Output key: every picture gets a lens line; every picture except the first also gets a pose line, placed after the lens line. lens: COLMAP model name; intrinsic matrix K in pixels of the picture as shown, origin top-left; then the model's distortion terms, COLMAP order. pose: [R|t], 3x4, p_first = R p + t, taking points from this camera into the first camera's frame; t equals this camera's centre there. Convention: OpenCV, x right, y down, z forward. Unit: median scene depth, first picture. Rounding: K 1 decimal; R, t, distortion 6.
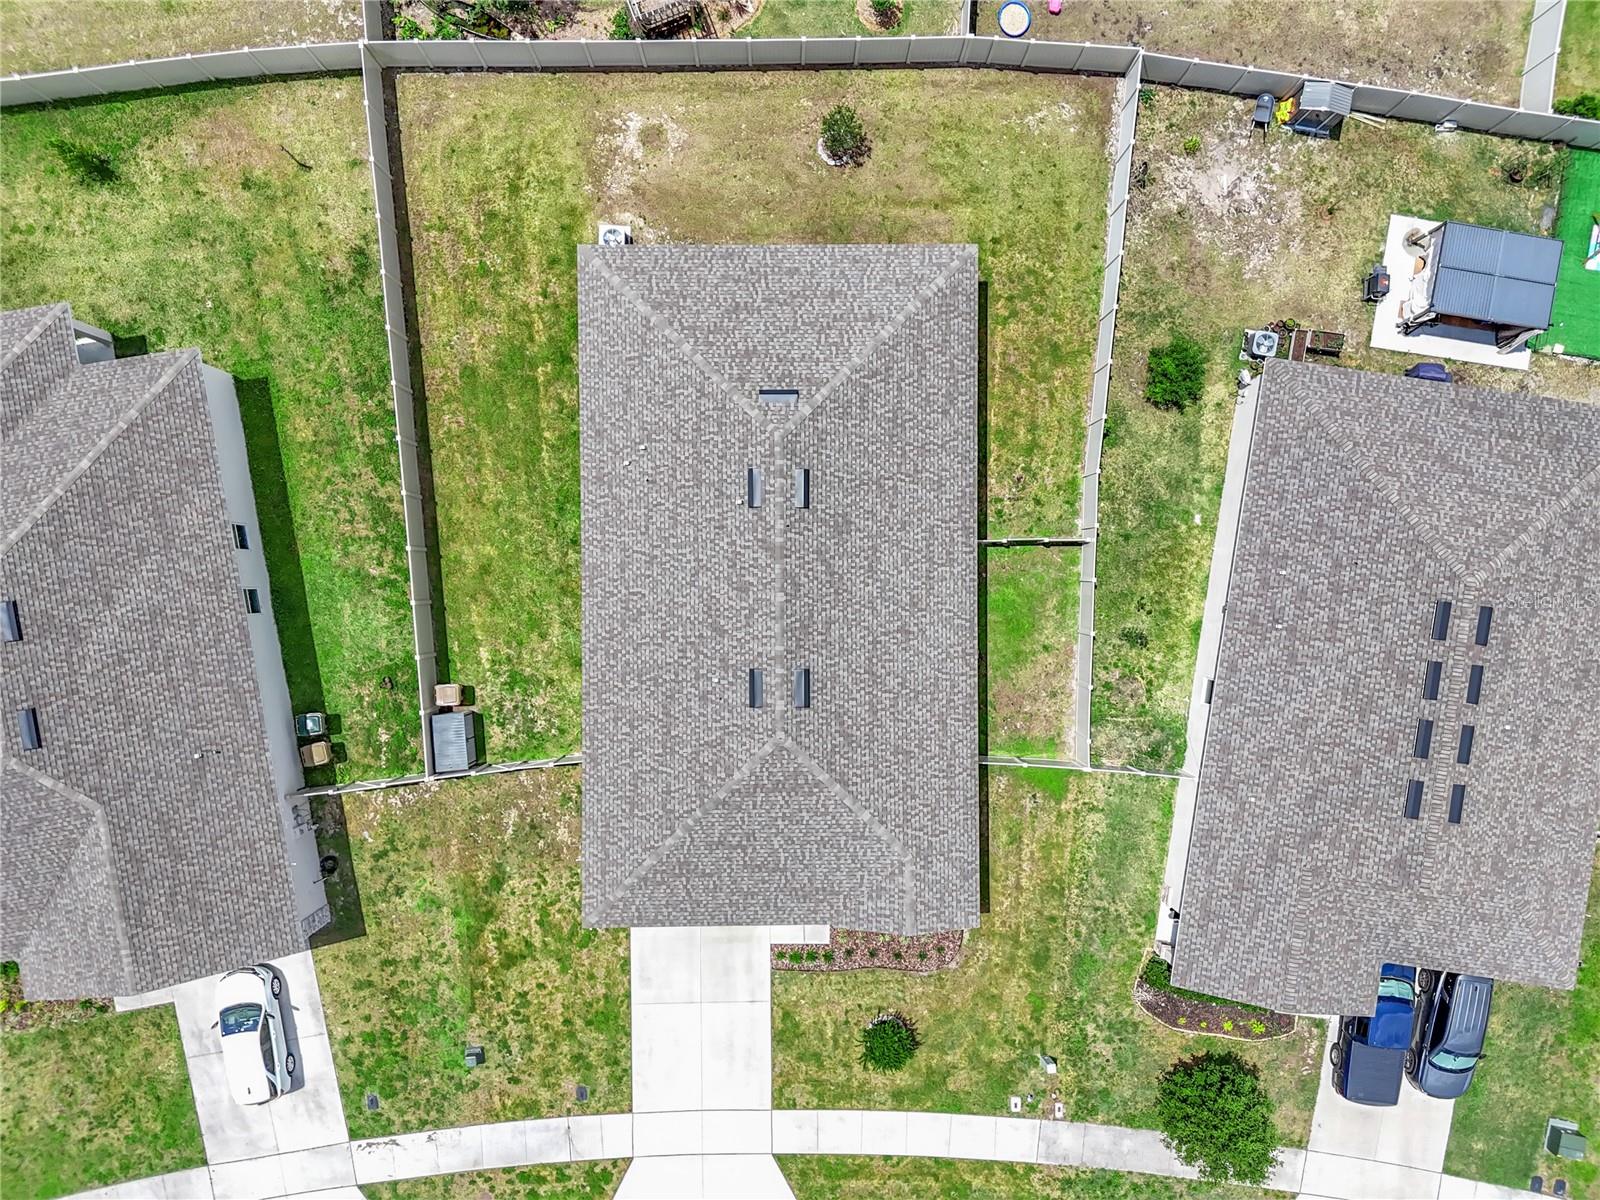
lens RADIAL K [[1190.9, 0, 805.8], [0, 1190.9, 601.2], [0, 0, 1]] dist [0.061763, -0.056644]
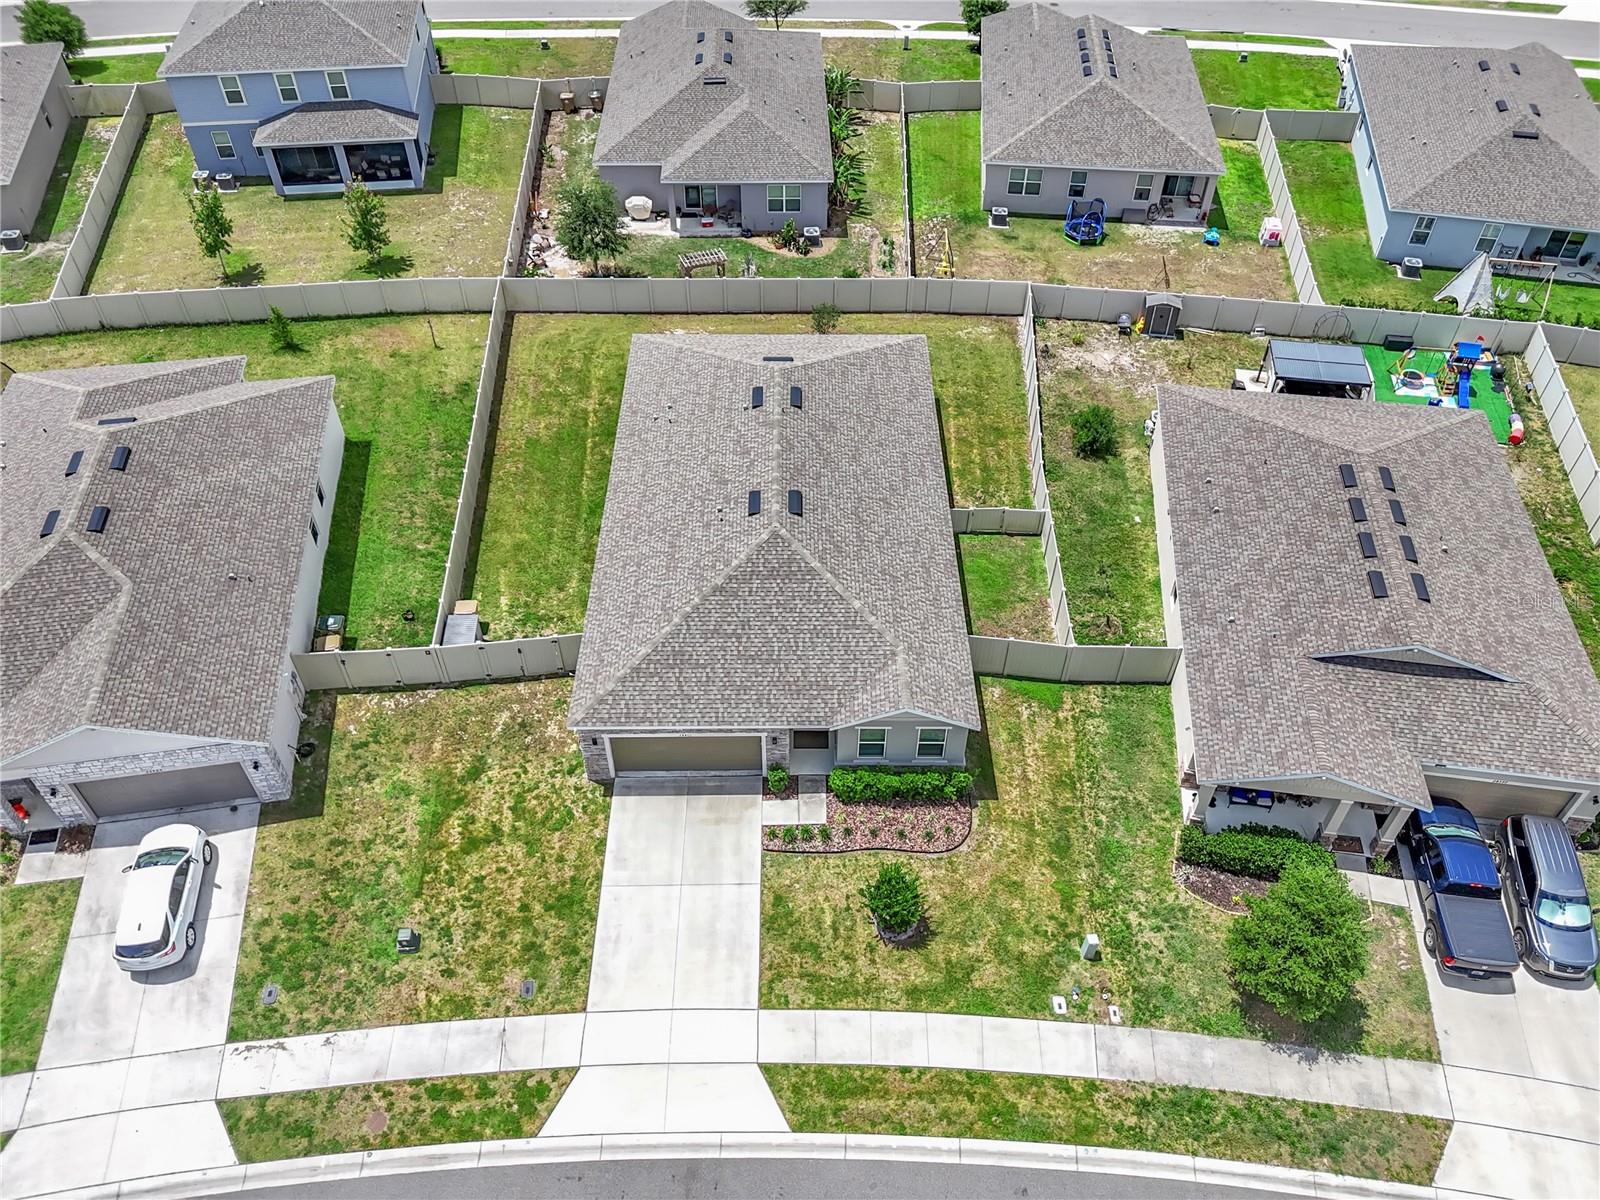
lens RADIAL K [[1190.9, 0, 805.8], [0, 1190.9, 601.2], [0, 0, 1]] dist [0.061763, -0.056644]
pose [[0.999970, -0.007211, -0.002688, 0.007699], [0.003139, 0.701144, -0.713013, 0.811319], [0.007026, 0.712983, 0.701146, 0.239411]]
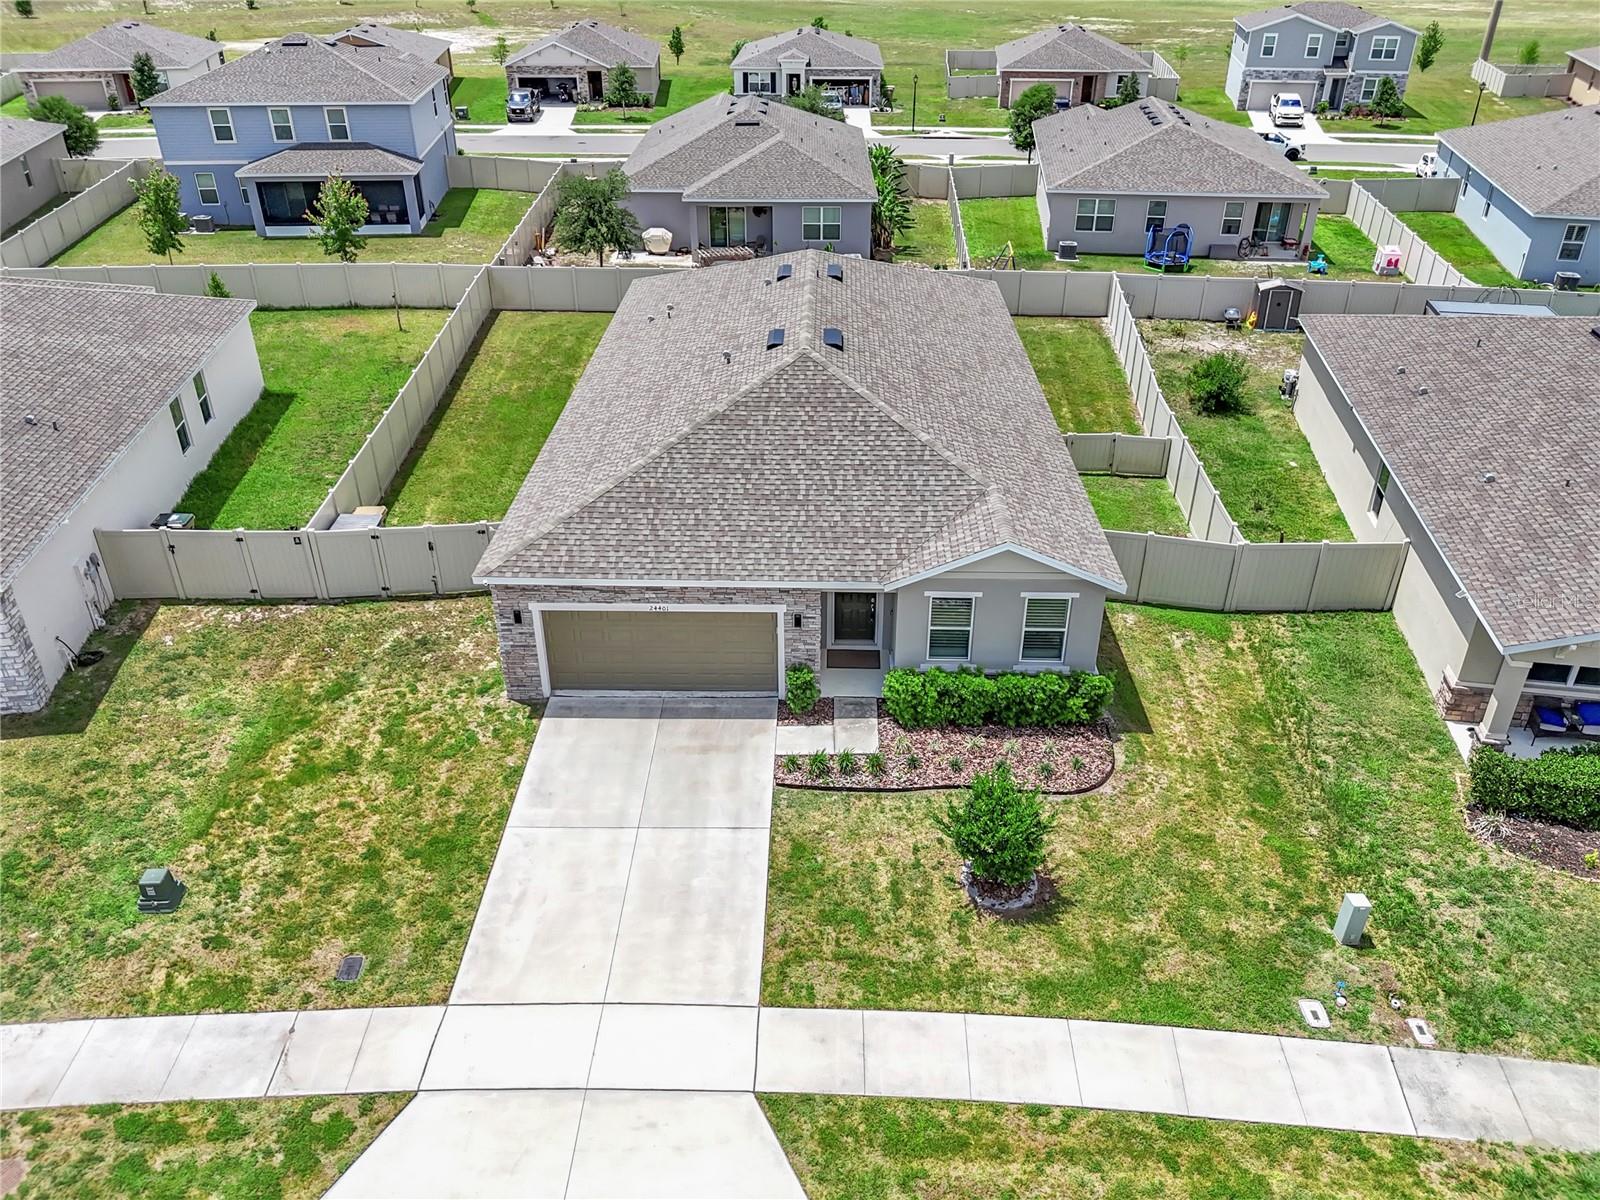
lens RADIAL K [[1190.9, 0, 805.8], [0, 1190.9, 601.2], [0, 0, 1]] dist [0.061763, -0.056644]
pose [[0.999594, 0.001796, -0.028446, 0.001098], [-0.025703, 0.488131, -0.872392, 0.740907], [0.012318, 0.872768, 0.487979, 0.656952]]
